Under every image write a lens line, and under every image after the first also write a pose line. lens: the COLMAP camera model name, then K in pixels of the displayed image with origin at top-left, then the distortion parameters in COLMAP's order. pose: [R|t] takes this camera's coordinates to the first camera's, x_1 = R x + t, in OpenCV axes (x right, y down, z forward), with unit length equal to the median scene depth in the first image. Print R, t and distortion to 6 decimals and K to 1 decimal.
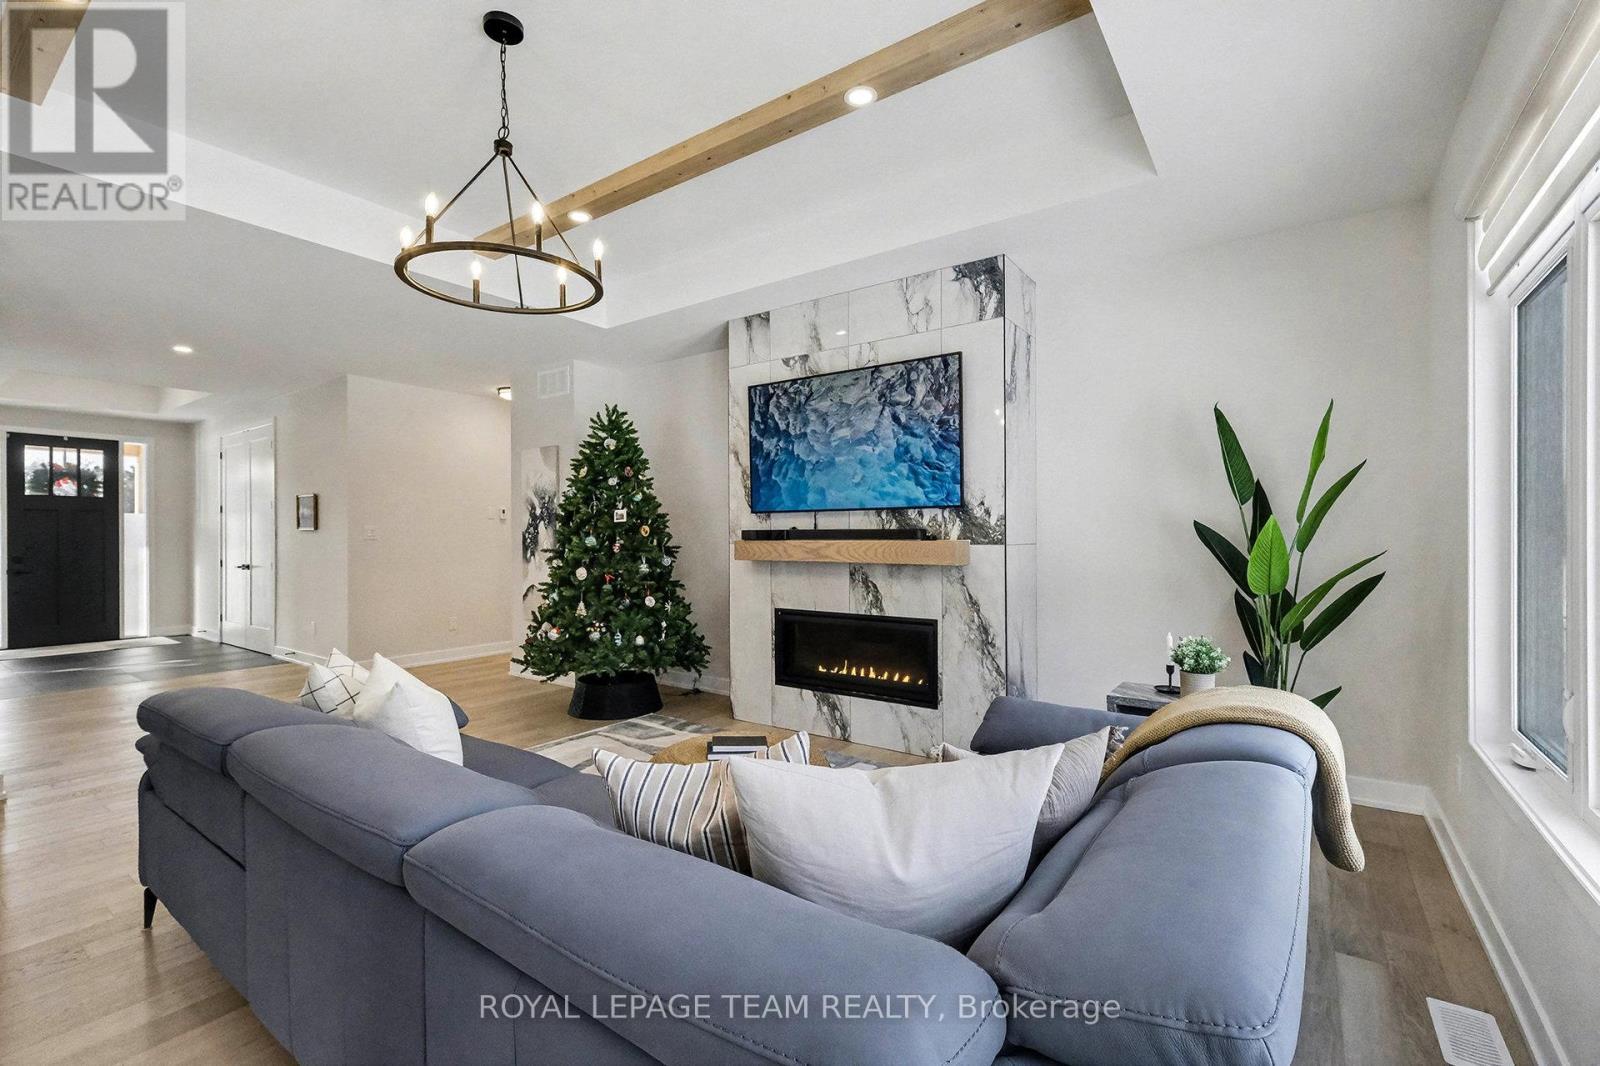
lens RADIAL K [[701.6, 0, 783.9], [0, 701.6, 534.6], [0, 0, 1]] dist [-0.000494, 0.000025]
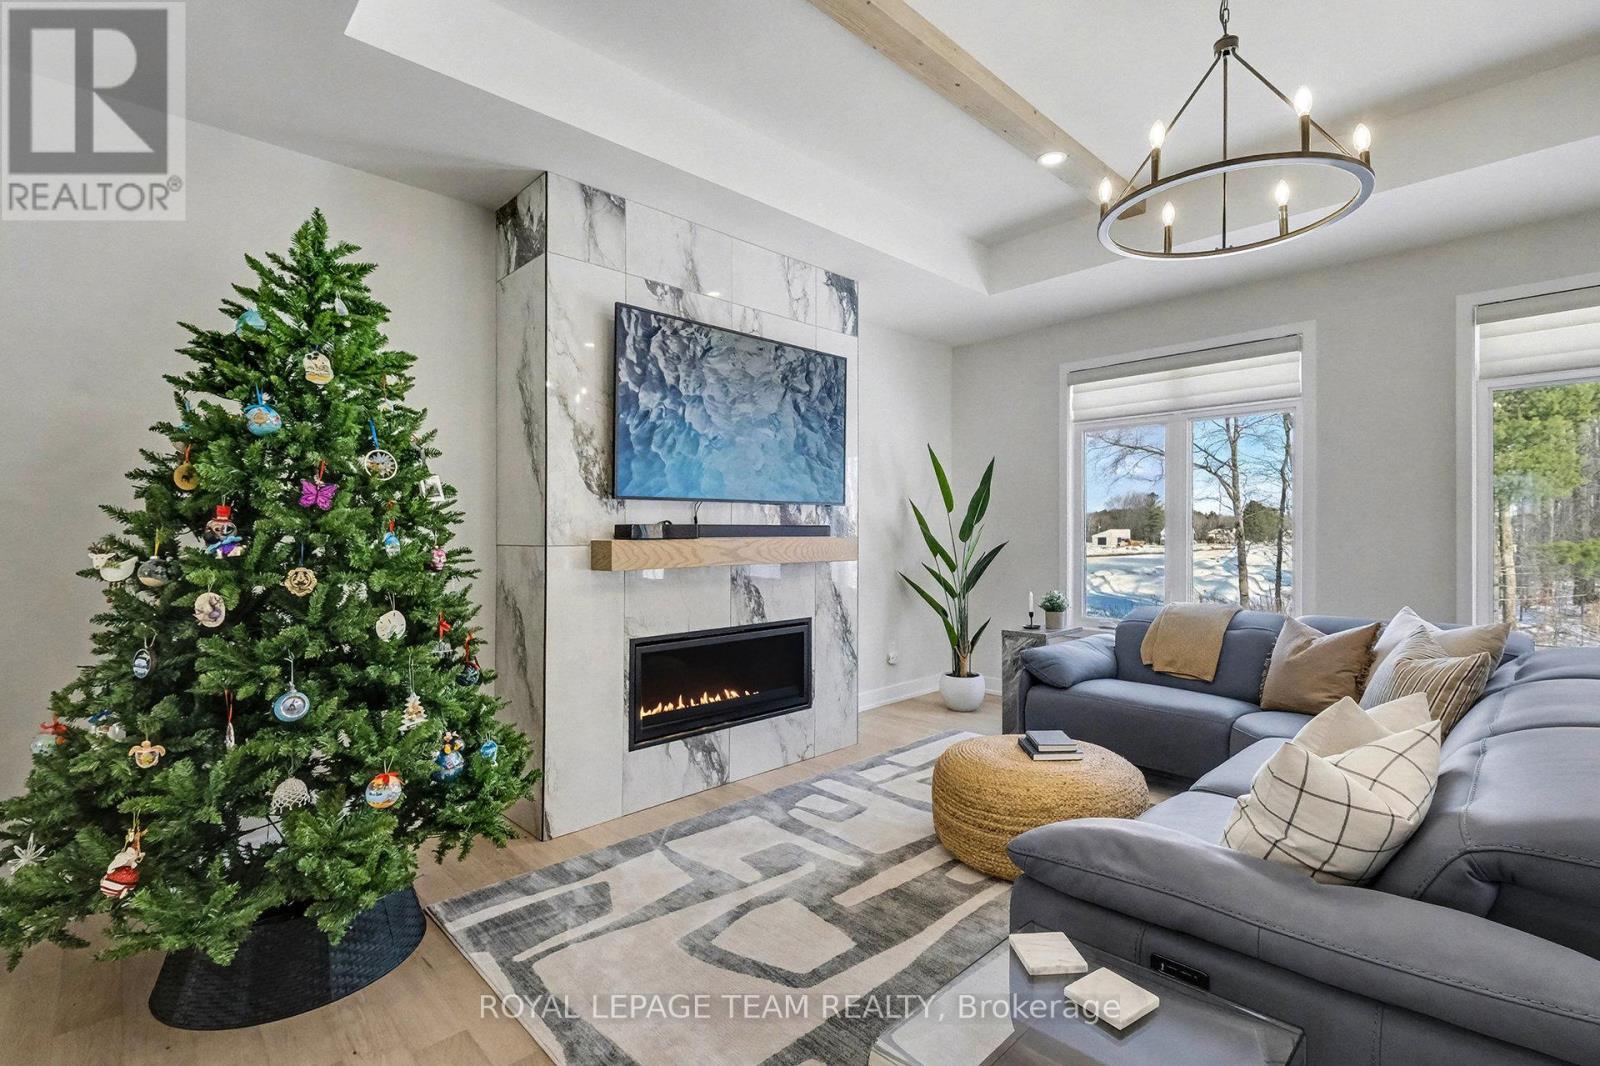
lens RADIAL K [[753.7, 0, 831.9], [0, 753.7, 528.2], [0, 0, 1]] dist [0.000244, 0.000159]
pose [[0.127307, 0.004364, 0.991854, -0.765570], [-0.001064, 0.999990, -0.004263, 0.000019], [-0.991863, -0.000513, 0.127310, 0.766329]]
